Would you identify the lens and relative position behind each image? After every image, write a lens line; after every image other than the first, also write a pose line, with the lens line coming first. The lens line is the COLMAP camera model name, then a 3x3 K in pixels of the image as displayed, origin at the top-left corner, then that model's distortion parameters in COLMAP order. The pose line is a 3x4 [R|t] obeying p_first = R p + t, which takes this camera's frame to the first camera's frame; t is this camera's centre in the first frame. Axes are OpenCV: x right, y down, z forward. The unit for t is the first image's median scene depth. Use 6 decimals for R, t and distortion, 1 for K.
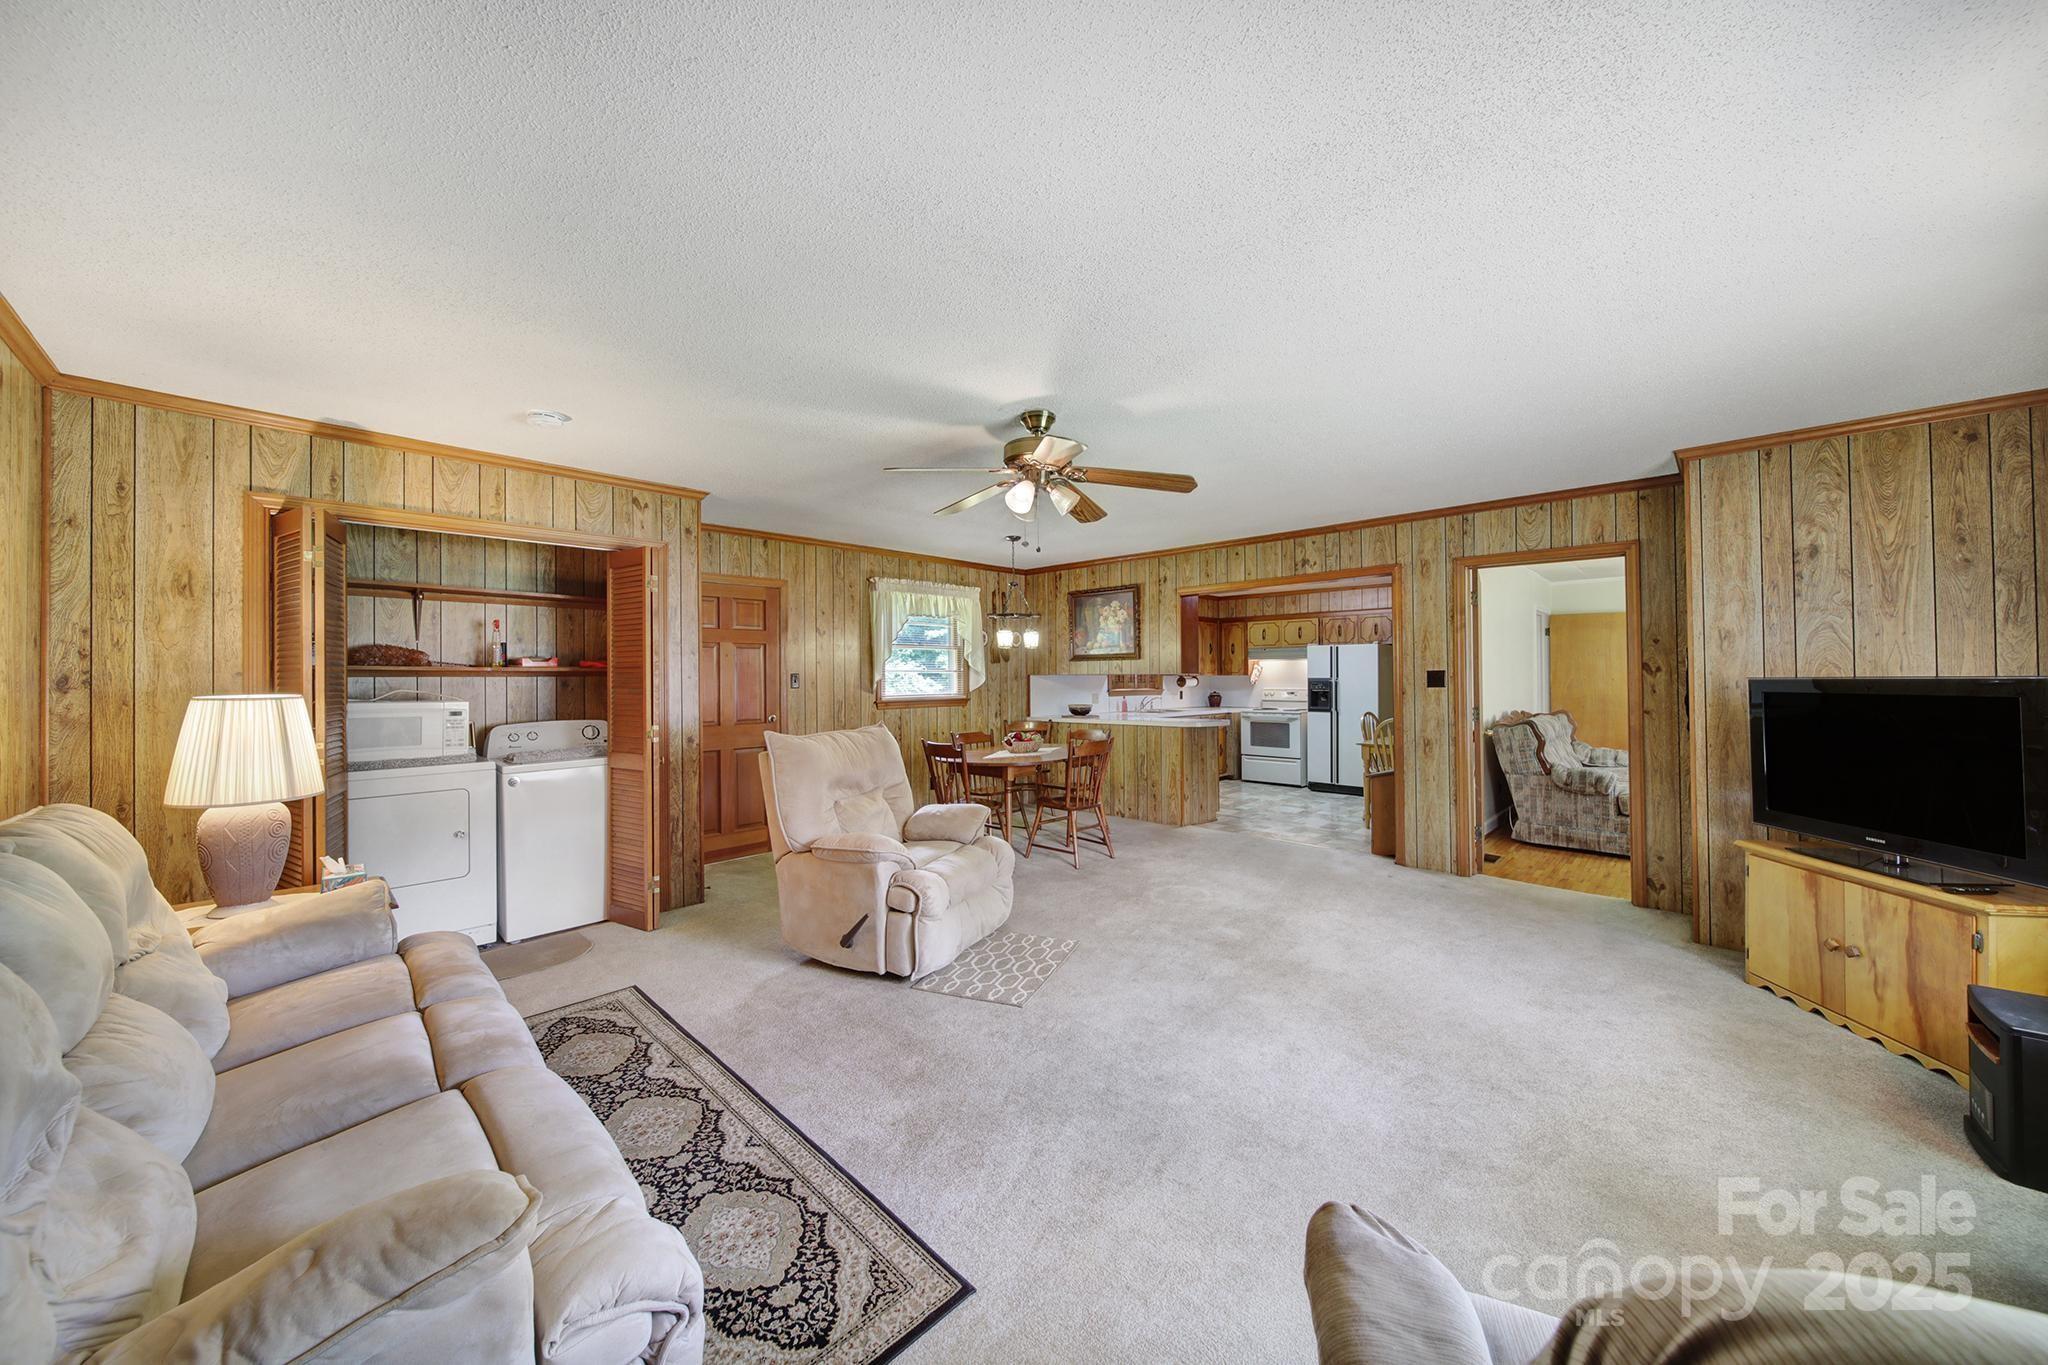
lens RADIAL K [[725.7, 0, 1031.4], [0, 725.7, 673.3], [0, 0, 1]] dist [-0.002462, -0.000591]
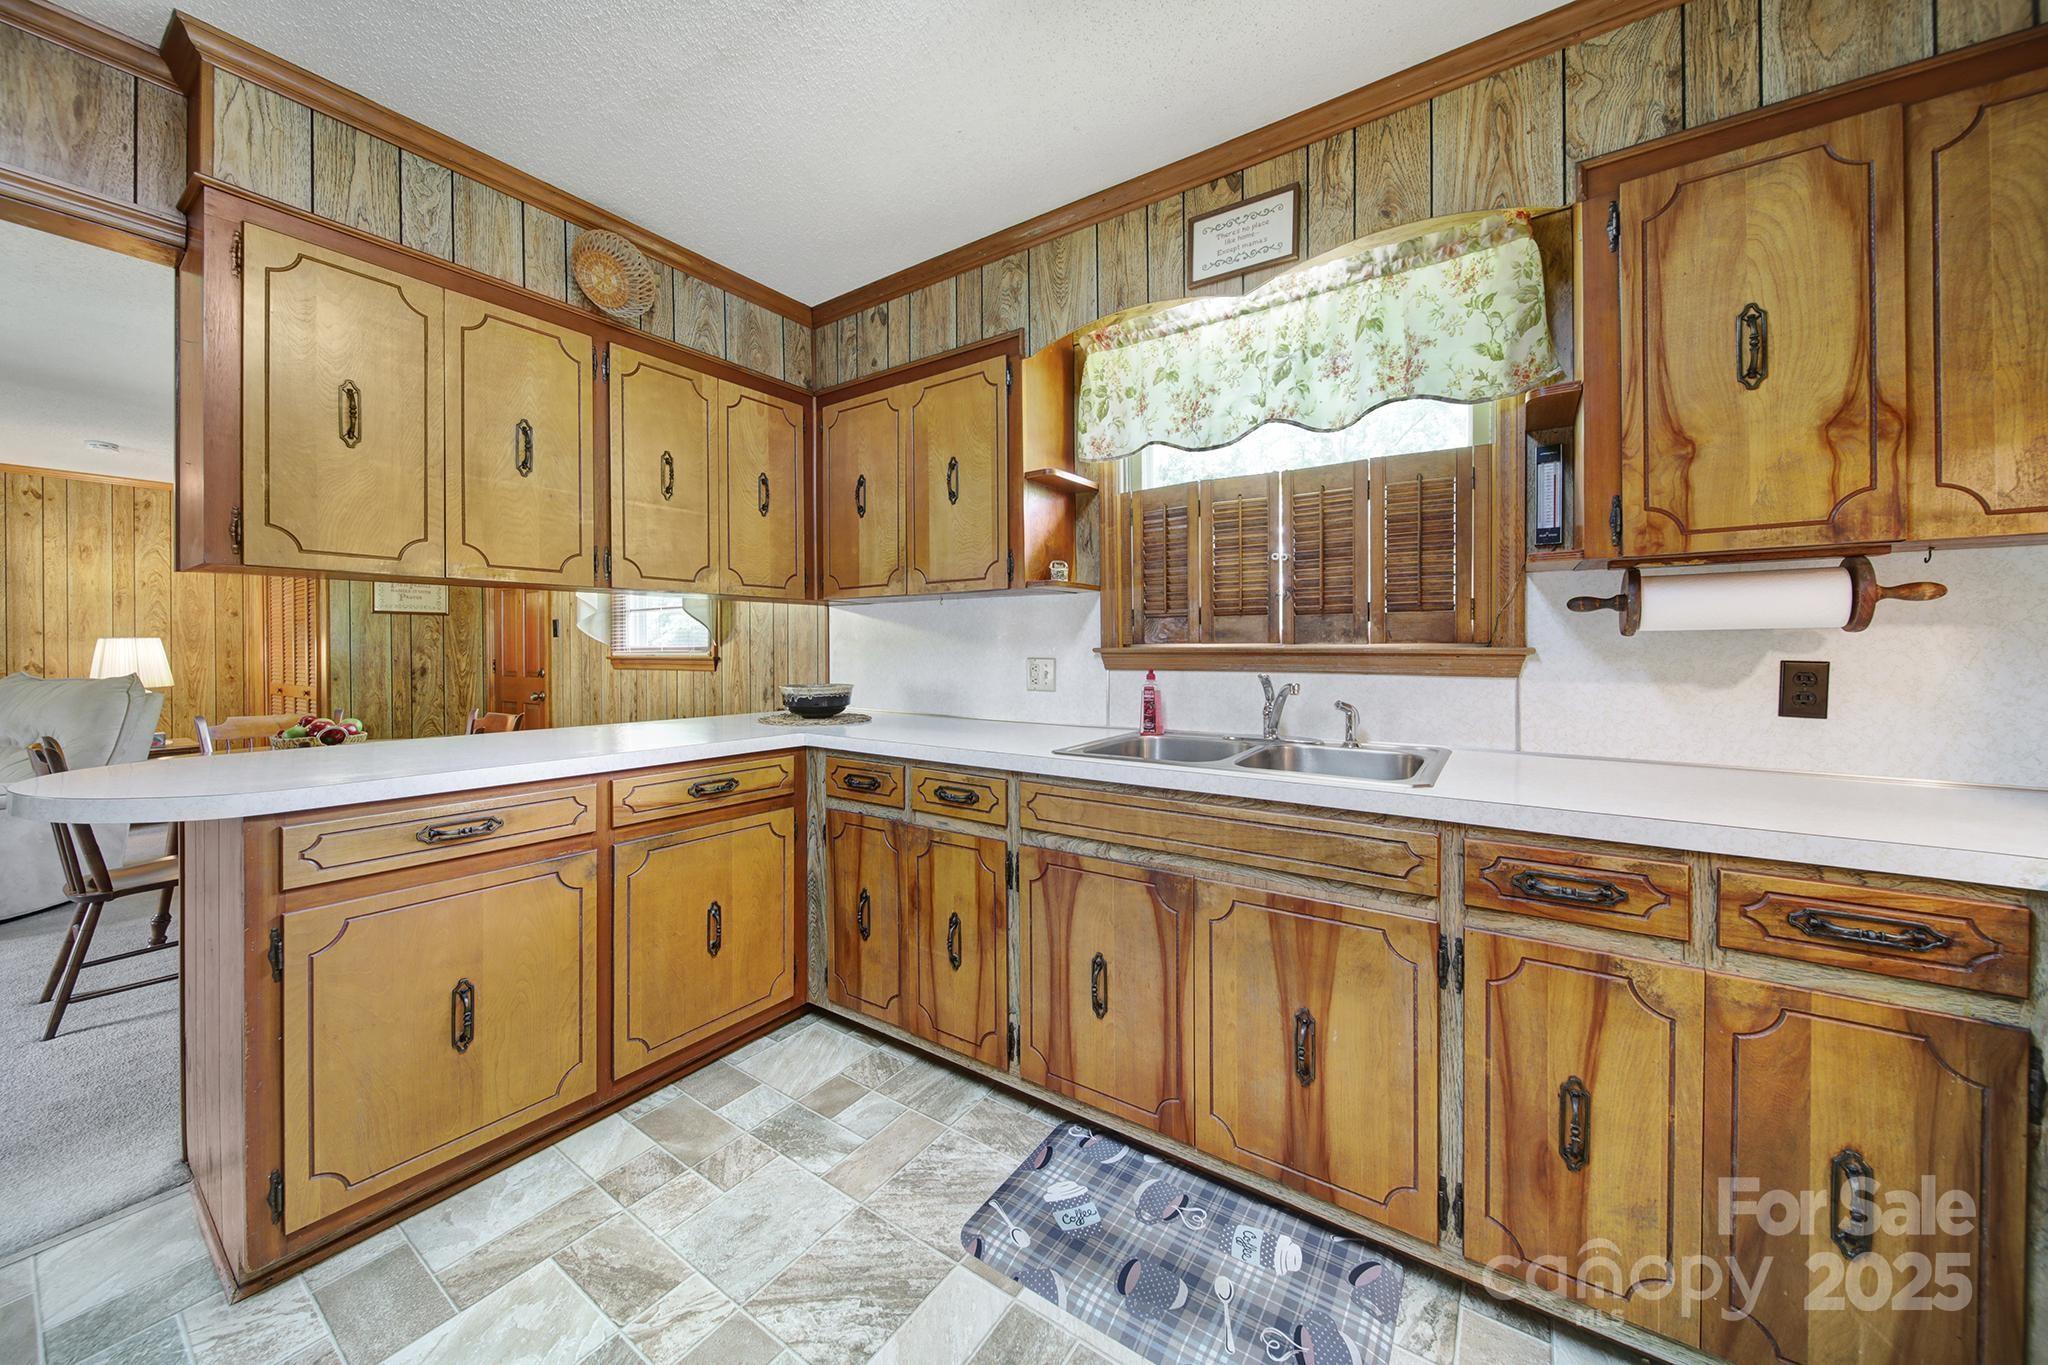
lens RADIAL K [[725.7, 0, 1027.0], [0, 725.7, 653.9], [0, 0, 1]] dist [-0.002462, -0.000591]
pose [[0.153715, 0.014887, -0.988003, 0.378413], [0.010325, 0.999808, 0.016671, 0.021378], [0.988061, -0.012764, 0.153532, 0.934884]]
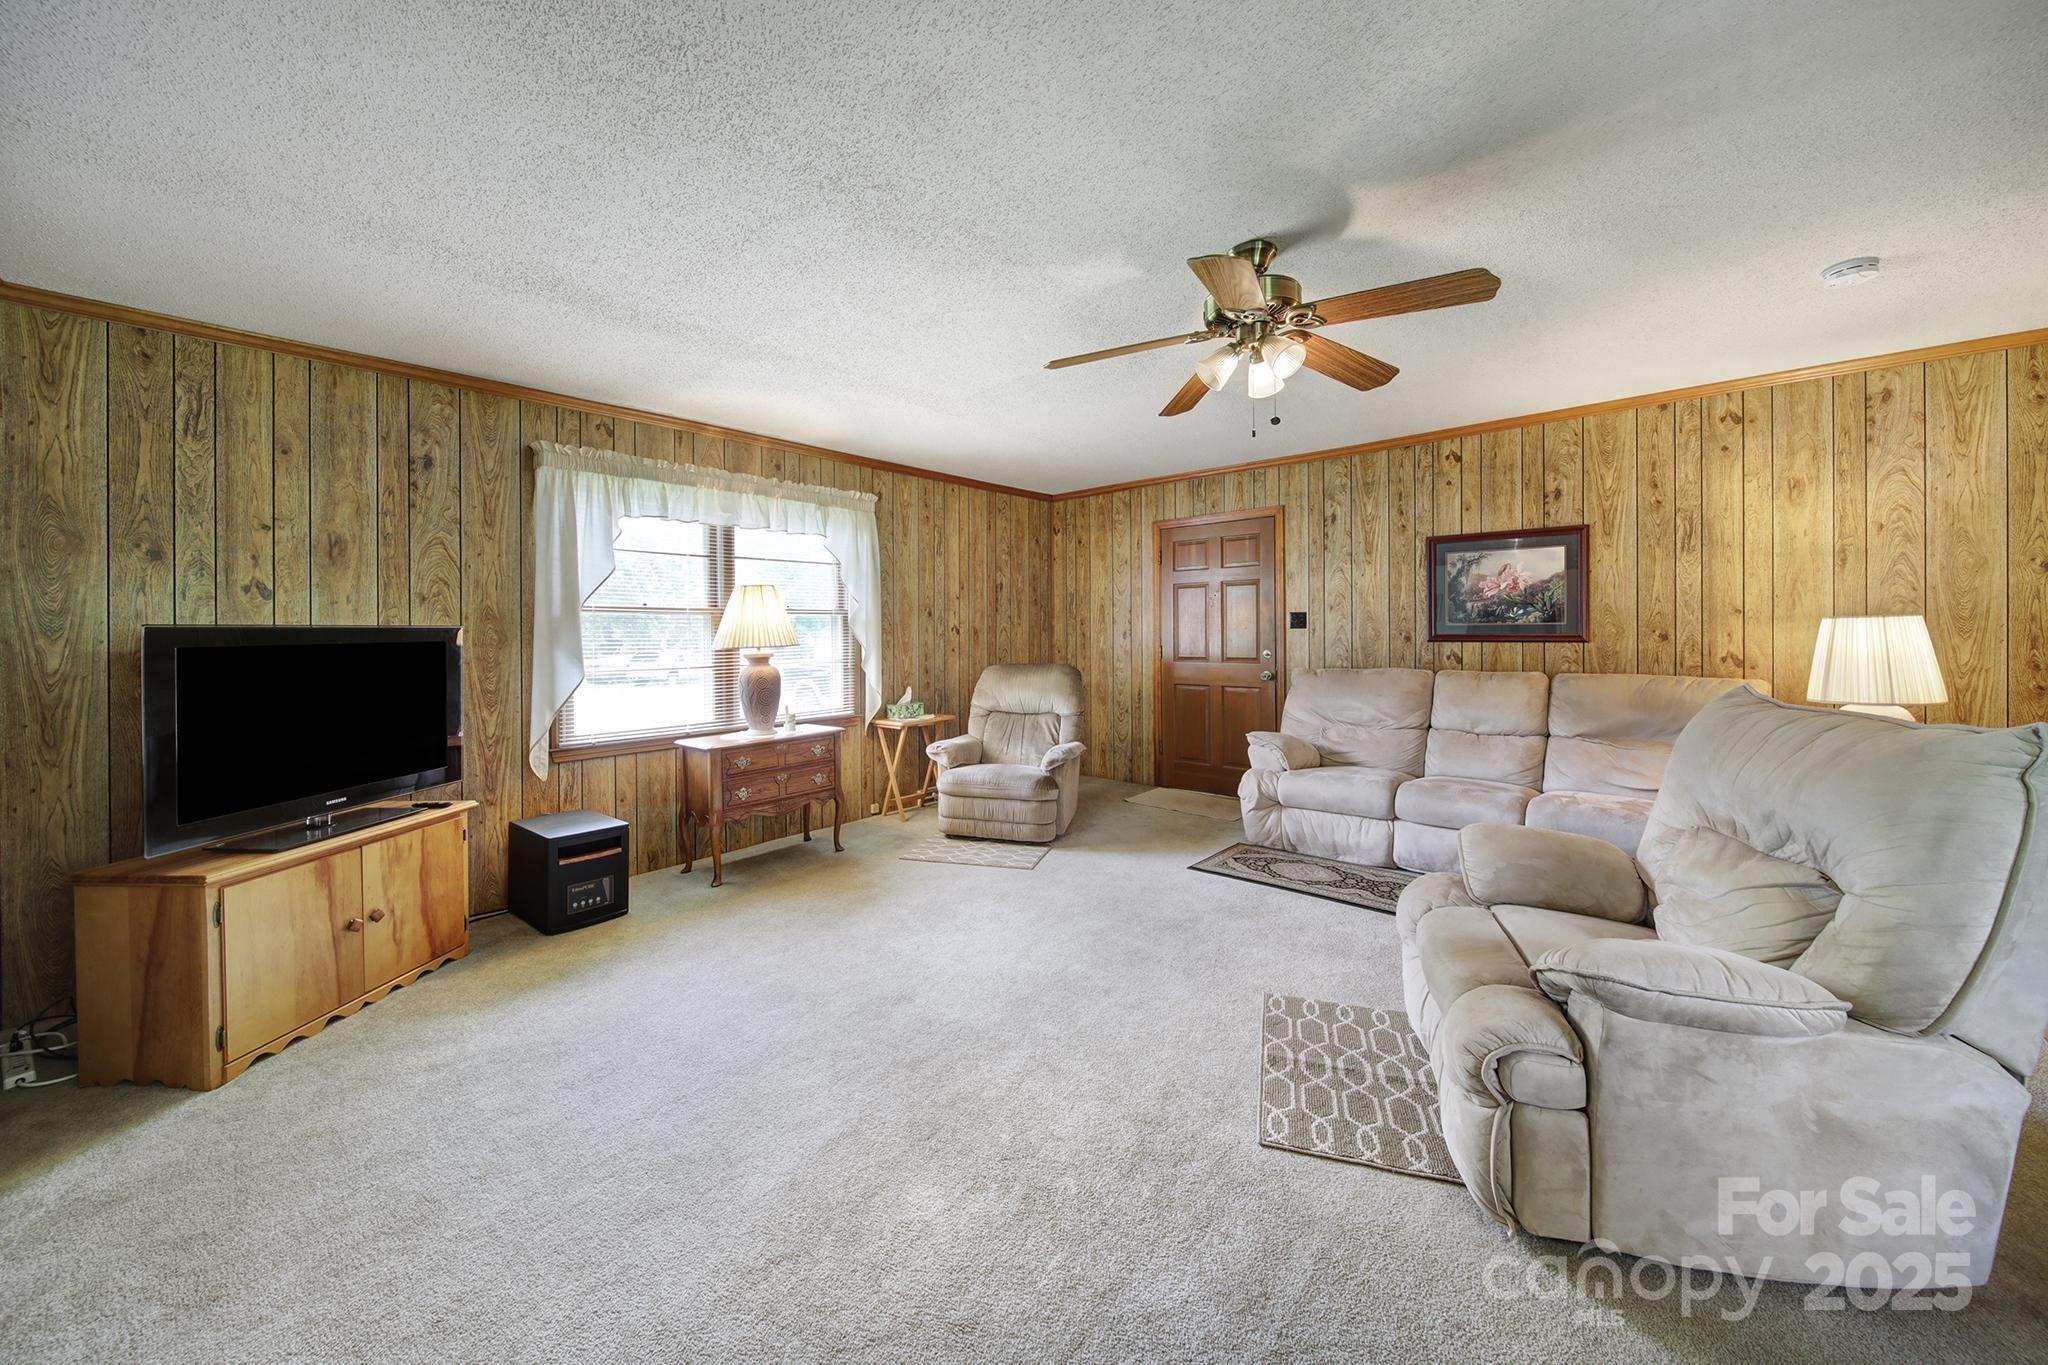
lens RADIAL K [[725.7, 0, 1033.8], [0, 725.7, 635.0], [0, 0, 1]] dist [-0.002462, -0.000591]
pose [[-0.998839, 0.020020, -0.043816, 0.098518], [0.020132, 0.999795, -0.002122, 0.011947], [0.043765, -0.003001, -0.999037, 0.628292]]
